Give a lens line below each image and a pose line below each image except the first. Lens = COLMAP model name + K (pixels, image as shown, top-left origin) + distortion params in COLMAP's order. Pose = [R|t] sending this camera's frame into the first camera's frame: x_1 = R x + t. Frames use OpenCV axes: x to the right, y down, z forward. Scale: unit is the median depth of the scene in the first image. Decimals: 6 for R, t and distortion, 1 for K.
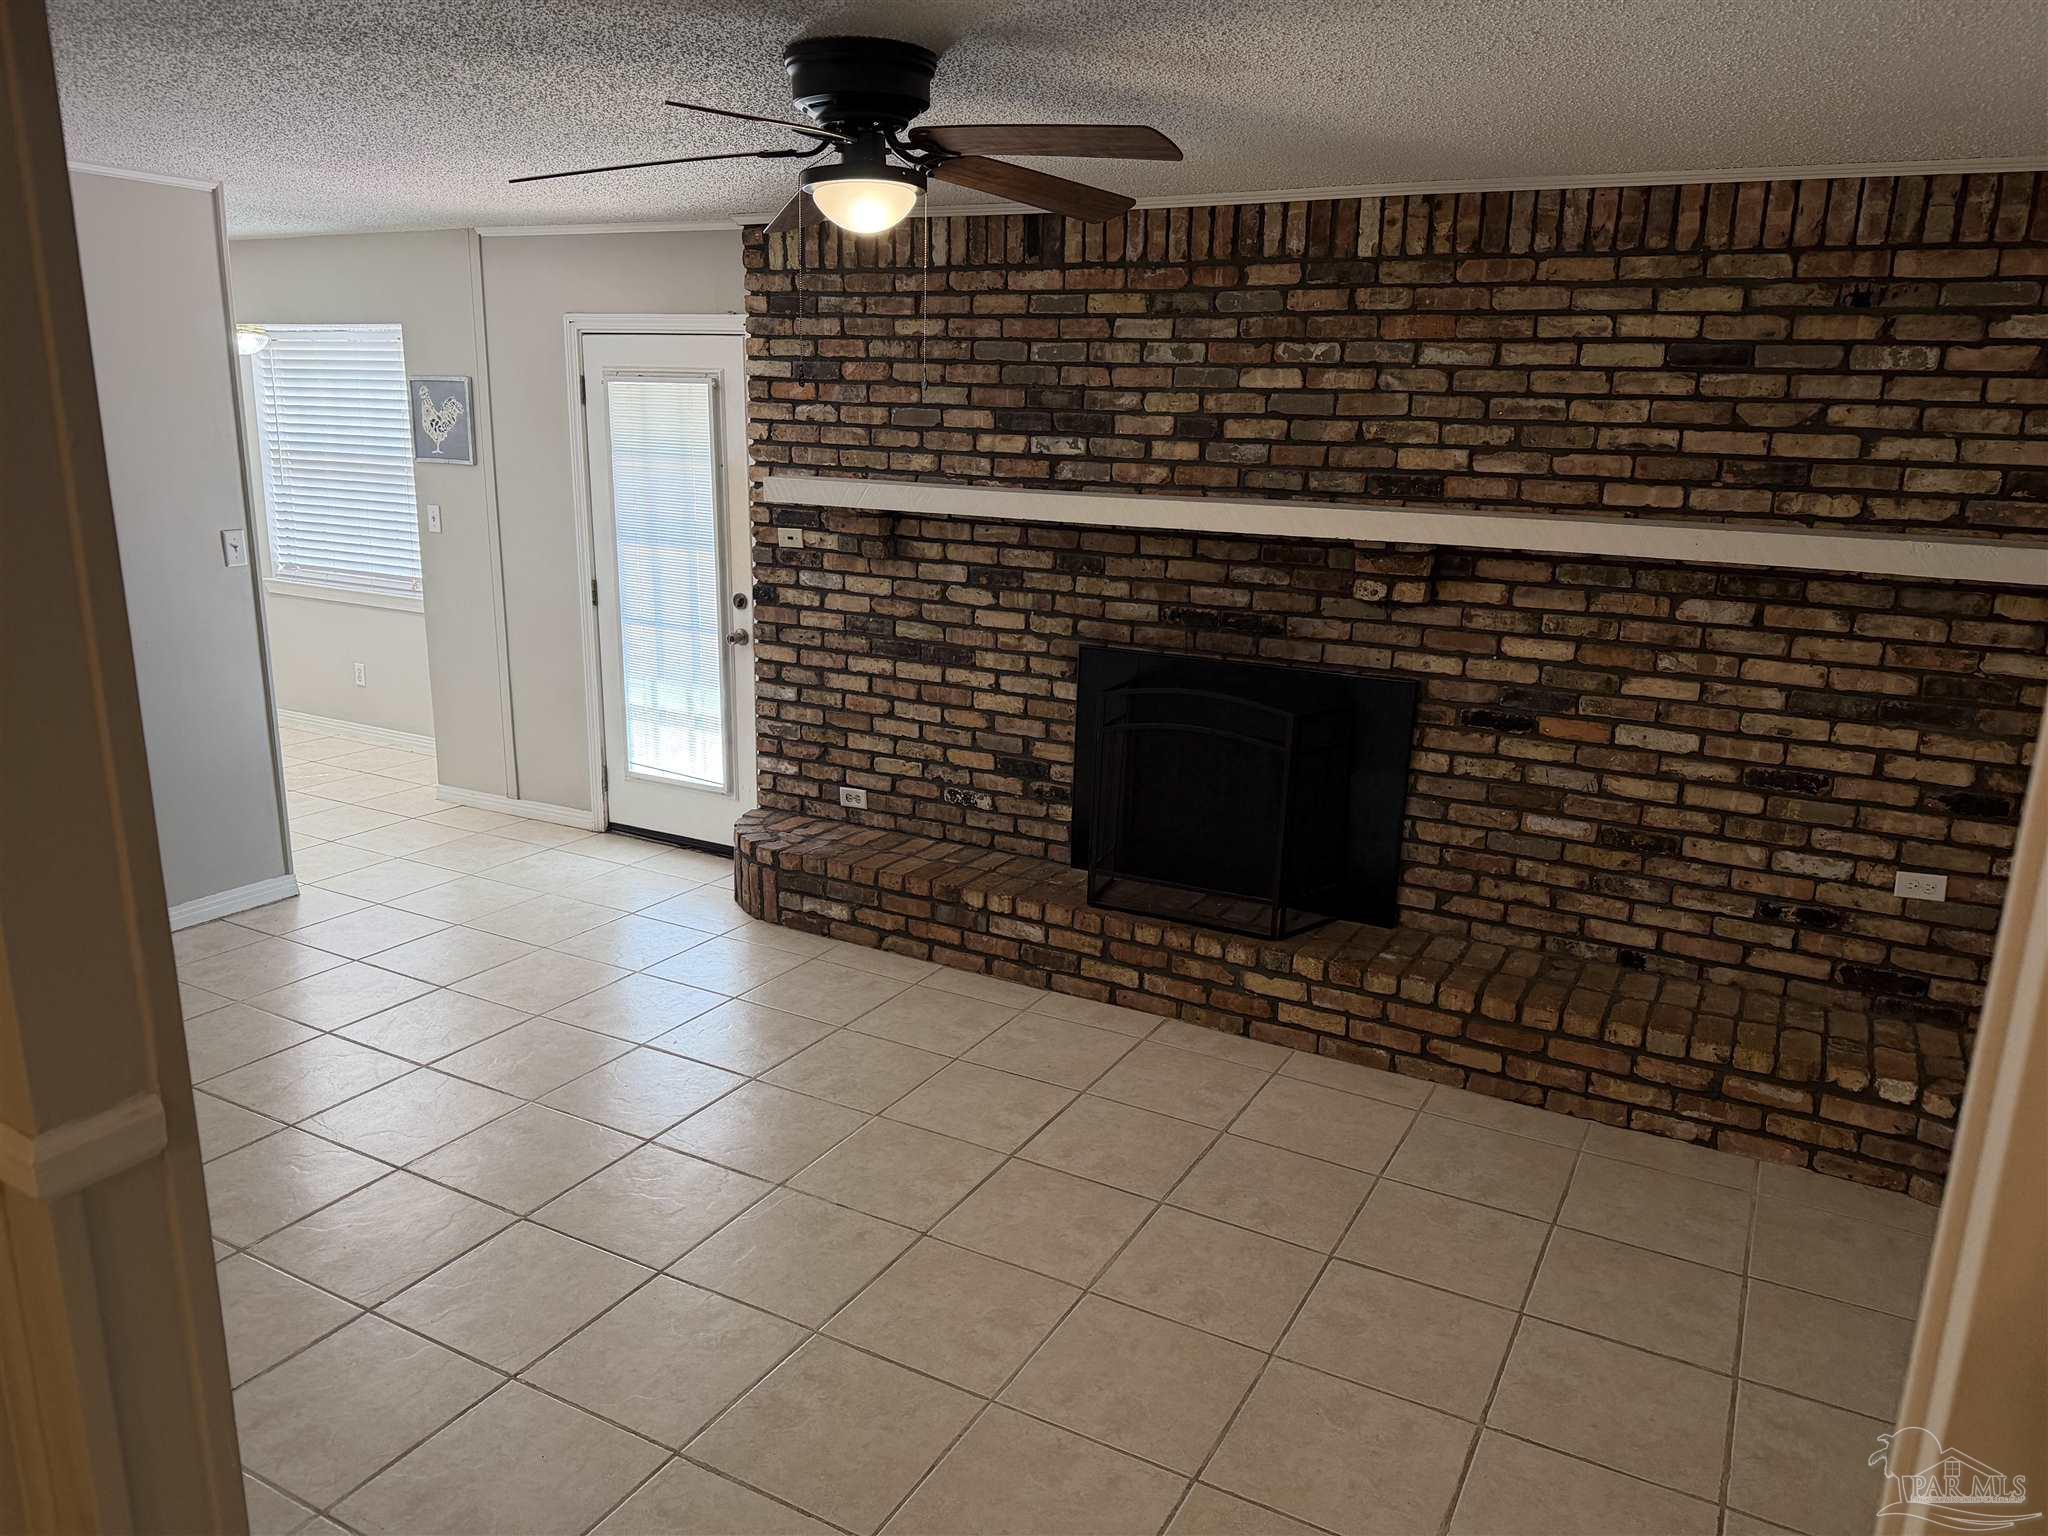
lens RADIAL K [[1439.1, 0, 1030.8], [0, 1439.1, 772.9], [0, 0, 1]] dist [0.069225, -0.106938]
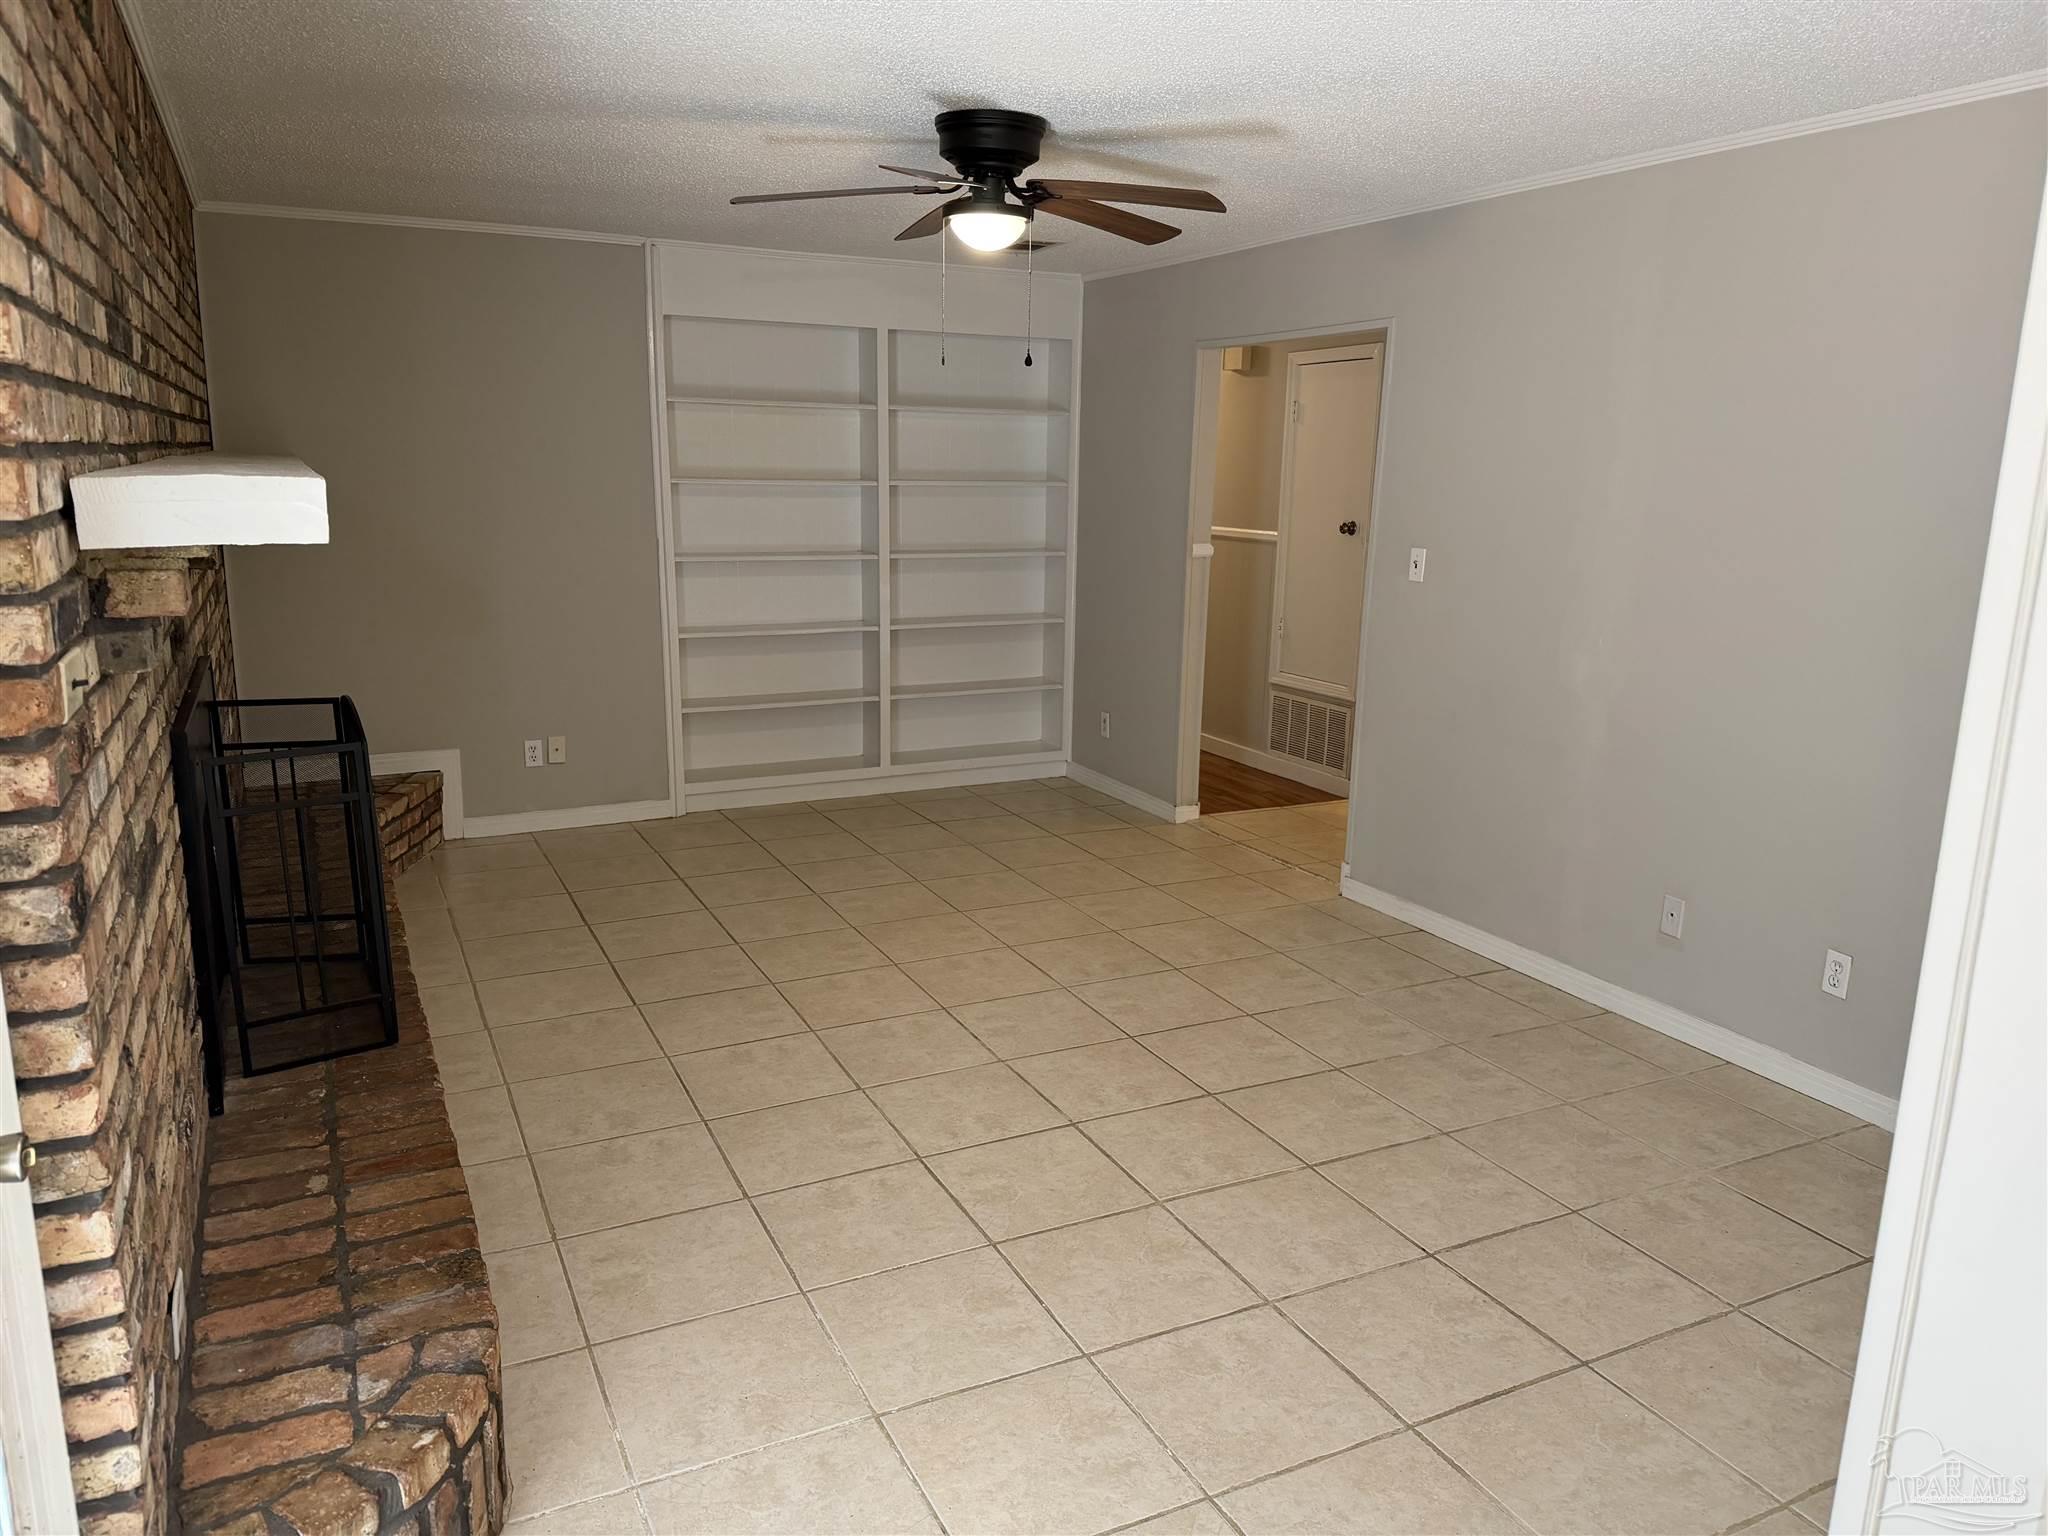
lens RADIAL K [[1439.1, 0, 1032.9], [0, 1439.1, 742.8], [0, 0, 1]] dist [0.069225, -0.106938]
pose [[-0.819564, -0.147846, 0.553585, -0.650951], [0.107644, 0.909208, 0.402186, -0.325696], [-0.562785, 0.389207, -0.729239, 1.434811]]
